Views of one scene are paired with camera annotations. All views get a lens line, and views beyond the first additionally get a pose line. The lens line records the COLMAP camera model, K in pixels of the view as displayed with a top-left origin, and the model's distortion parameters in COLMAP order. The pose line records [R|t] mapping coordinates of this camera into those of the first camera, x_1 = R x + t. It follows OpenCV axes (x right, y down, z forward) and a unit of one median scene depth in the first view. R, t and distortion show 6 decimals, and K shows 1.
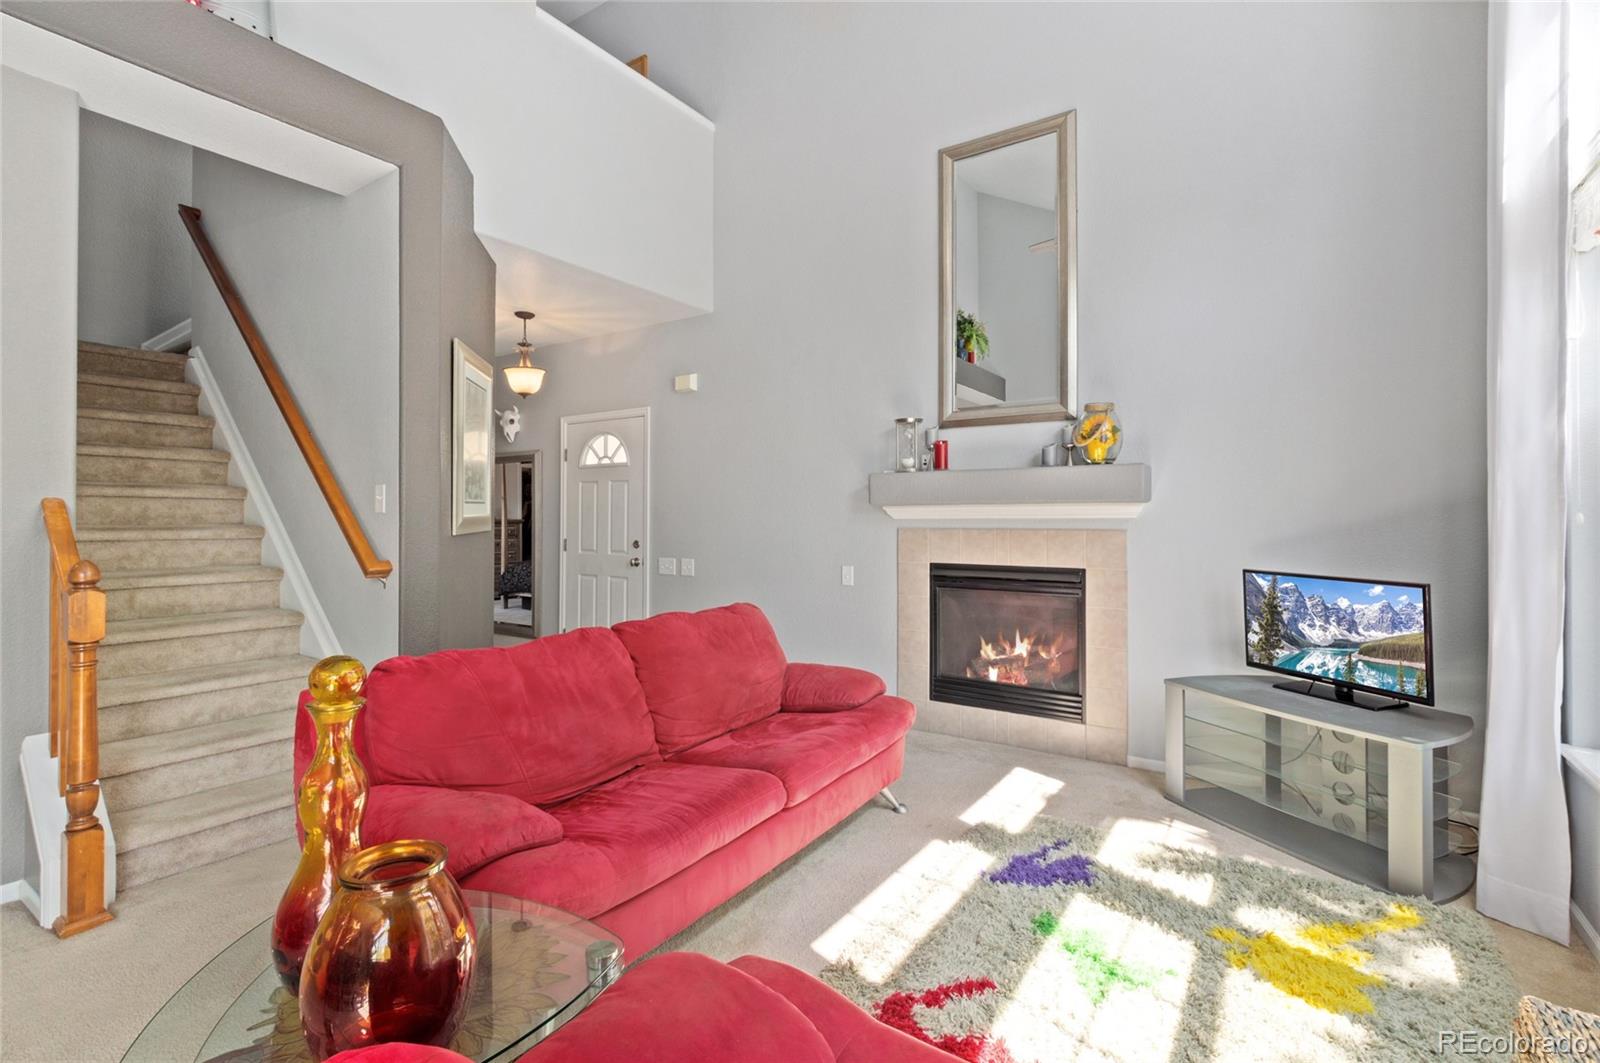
lens RADIAL K [[725.4, 0, 793.6], [0, 725.4, 524.2], [0, 0, 1]] dist [-0.002959, -0.000666]
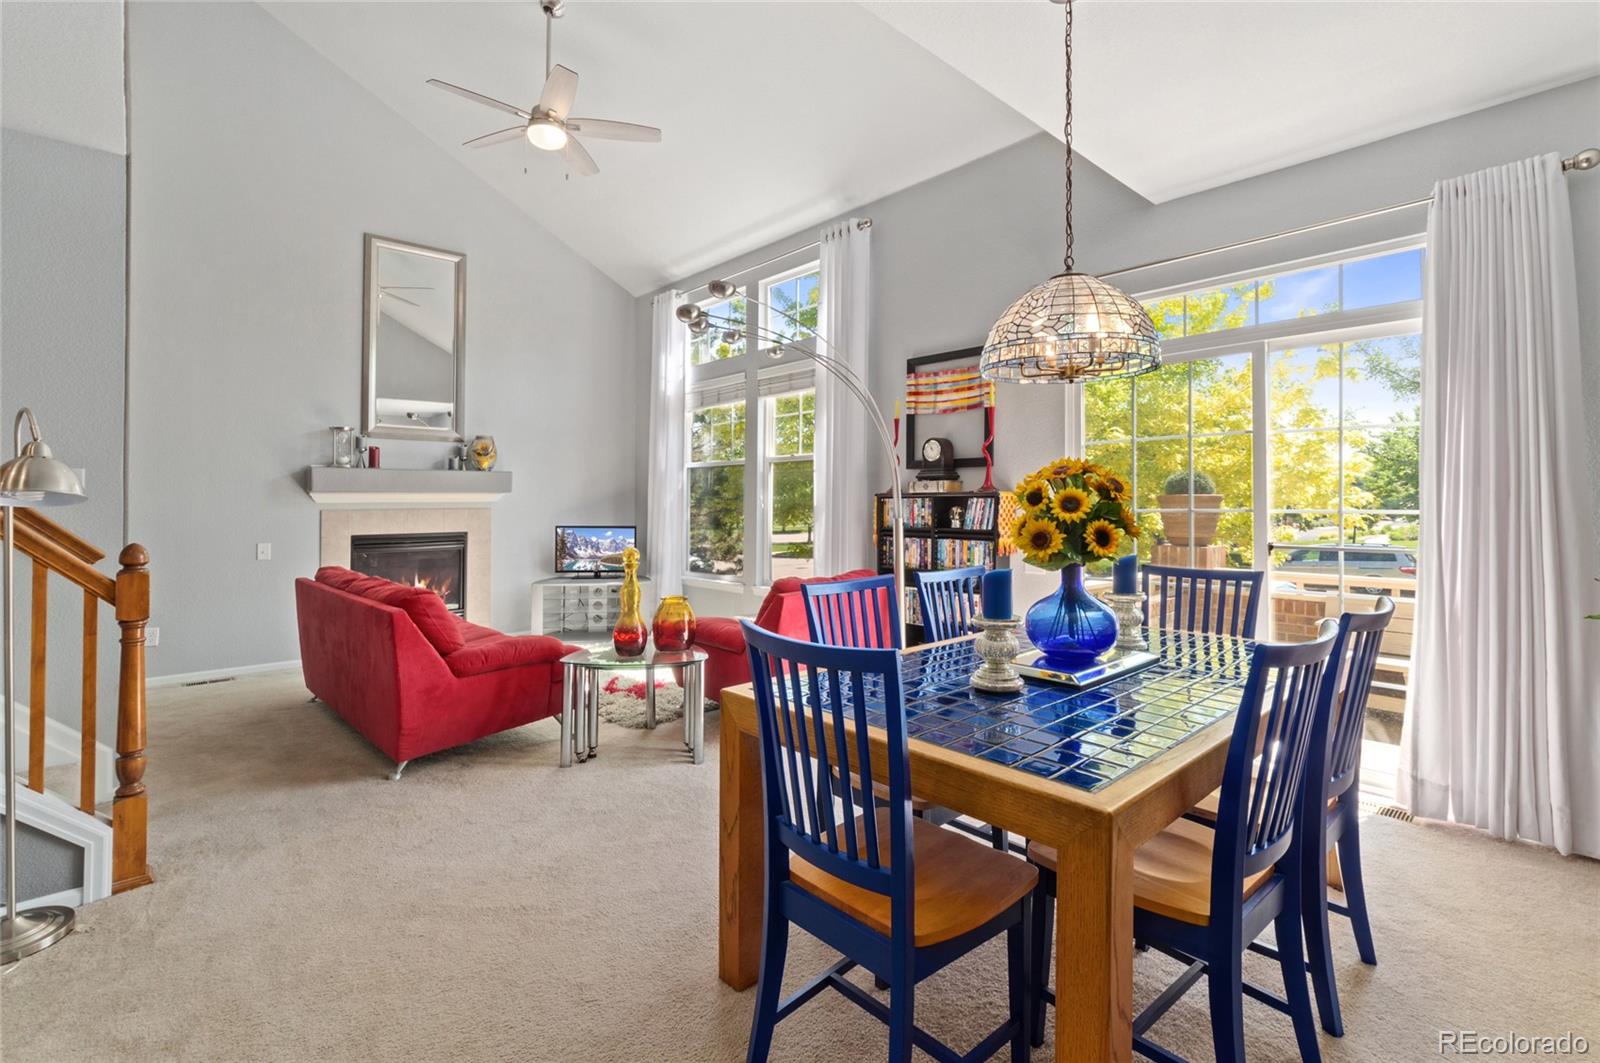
lens RADIAL K [[725.4, 0, 795.3], [0, 725.4, 494.4], [0, 0, 1]] dist [-0.002959, -0.000666]
pose [[0.225883, 0.004045, 0.974146, -1.244175], [0.010964, 0.999917, -0.006695, -0.005649], [-0.974093, 0.012193, 0.225820, -0.135966]]
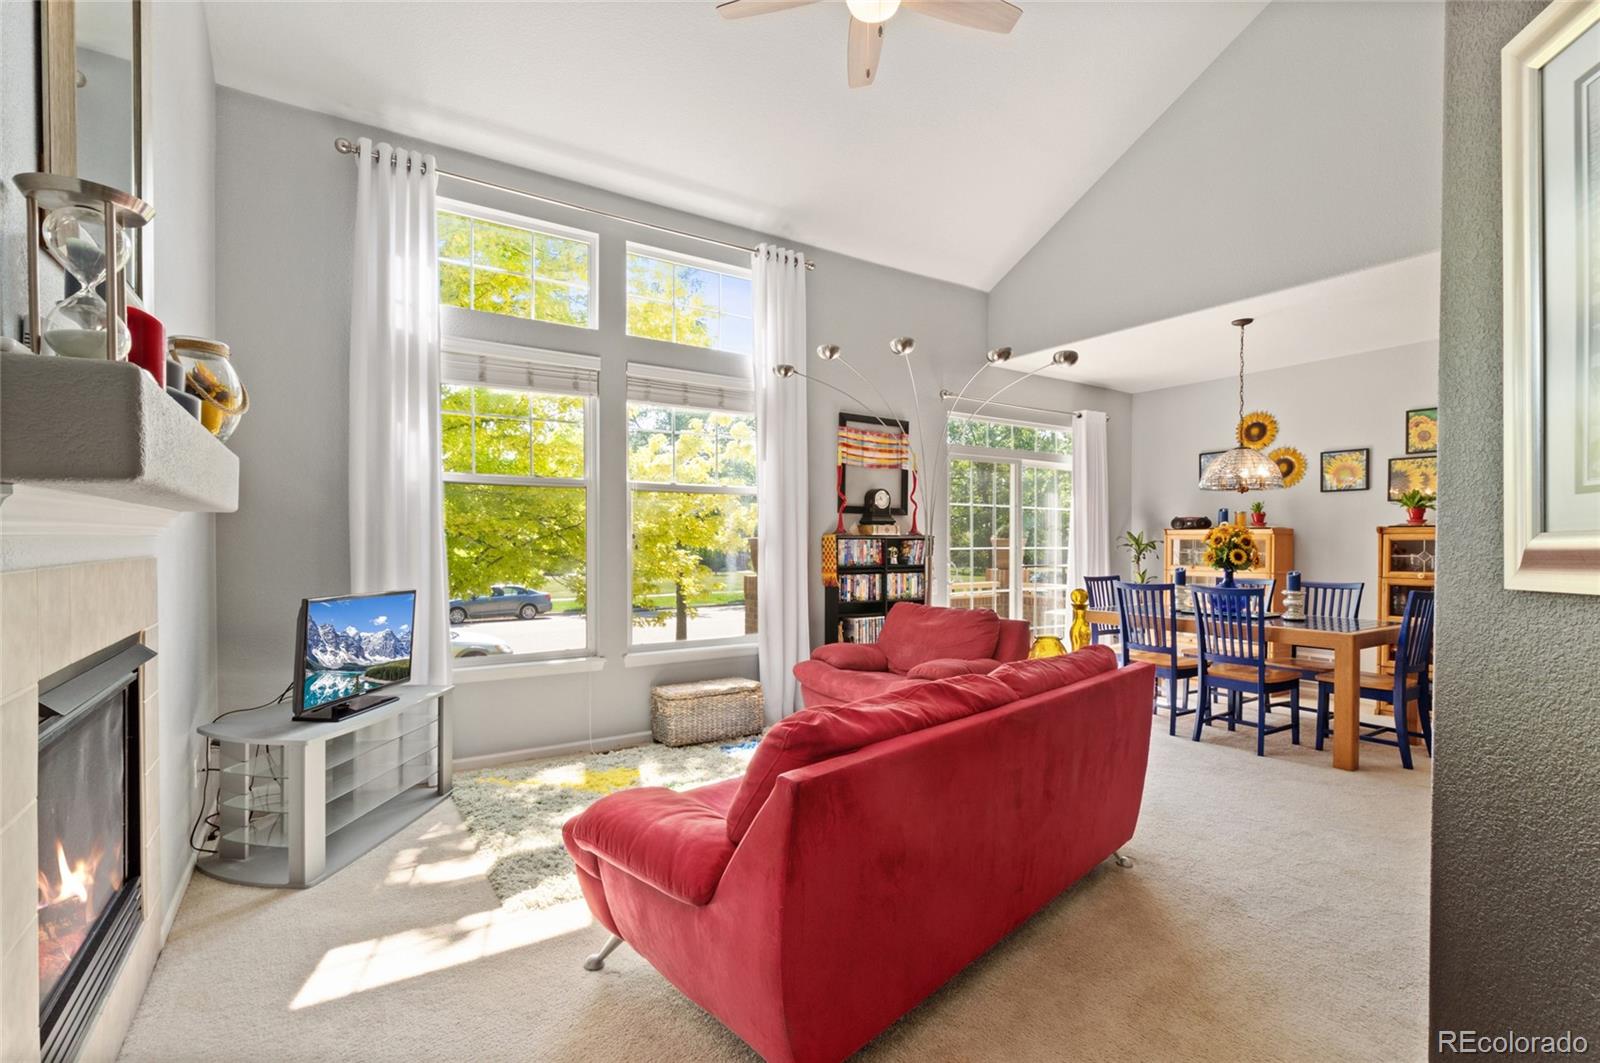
lens RADIAL K [[725.4, 0, 816.0], [0, 725.4, 546.3], [0, 0, 1]] dist [-0.002959, -0.000666]
pose [[-0.927792, -0.011089, 0.372933, -0.272267], [-0.006246, 0.999880, 0.014191, -0.012440], [-0.373046, 0.010837, -0.927750, 1.567225]]
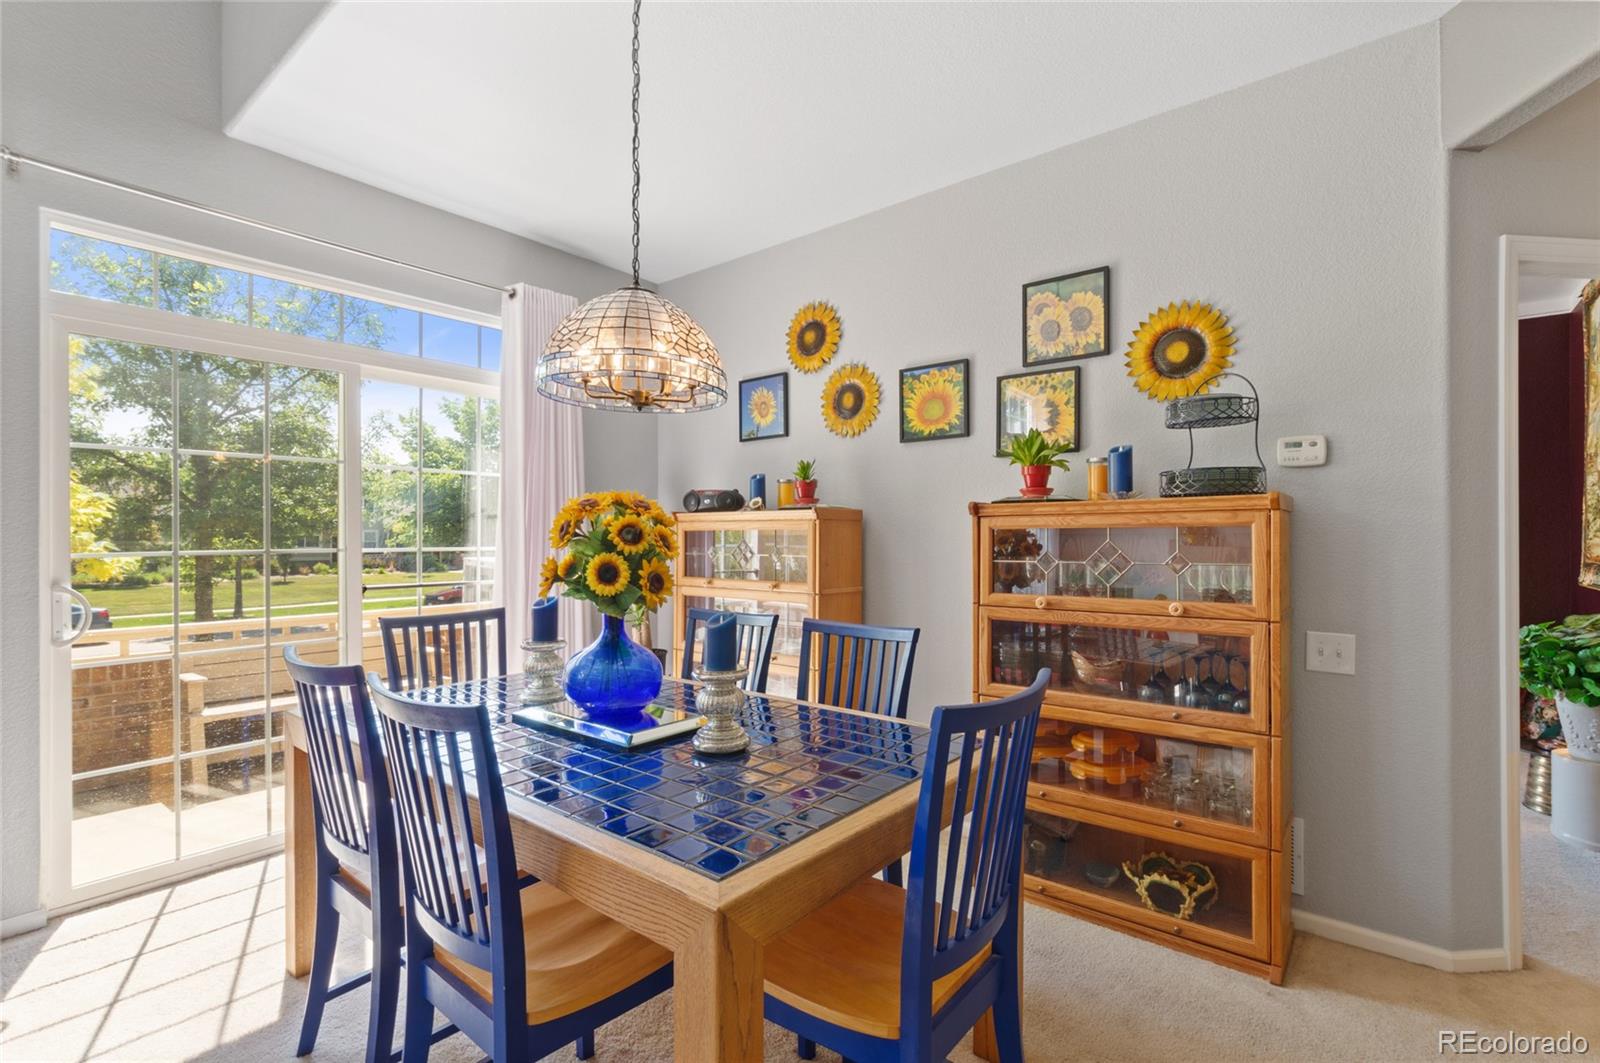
lens RADIAL K [[725.4, 0, 804.3], [0, 725.4, 539.4], [0, 0, 1]] dist [-0.002959, -0.000666]
pose [[-0.997770, -0.004493, 0.066594, -0.715732], [-0.003781, 0.999934, 0.010811, -0.007754], [-0.066638, 0.010535, -0.997722, 0.377195]]
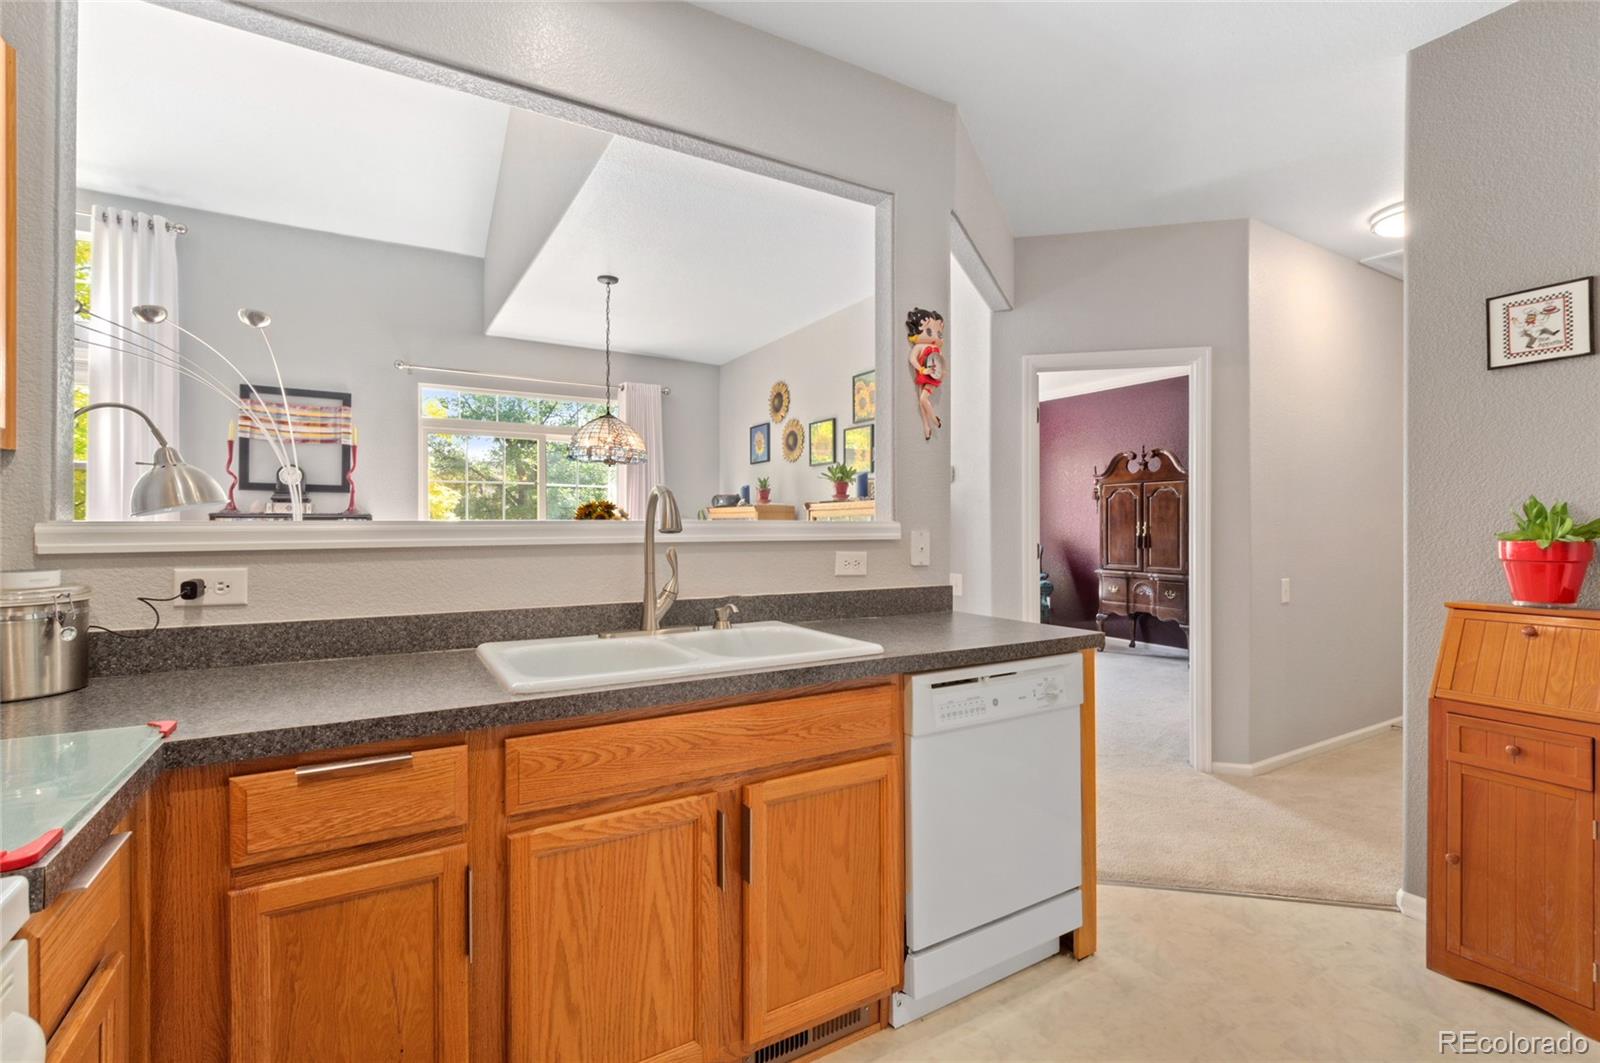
lens RADIAL K [[725.4, 0, 802.1], [0, 725.4, 524.2], [0, 0, 1]] dist [-0.002959, -0.000666]
pose [[-0.915192, -0.005568, 0.402980, -1.463963], [-0.003637, 0.999978, 0.005558, -0.005655], [-0.403002, 0.003621, -0.915192, 0.935565]]
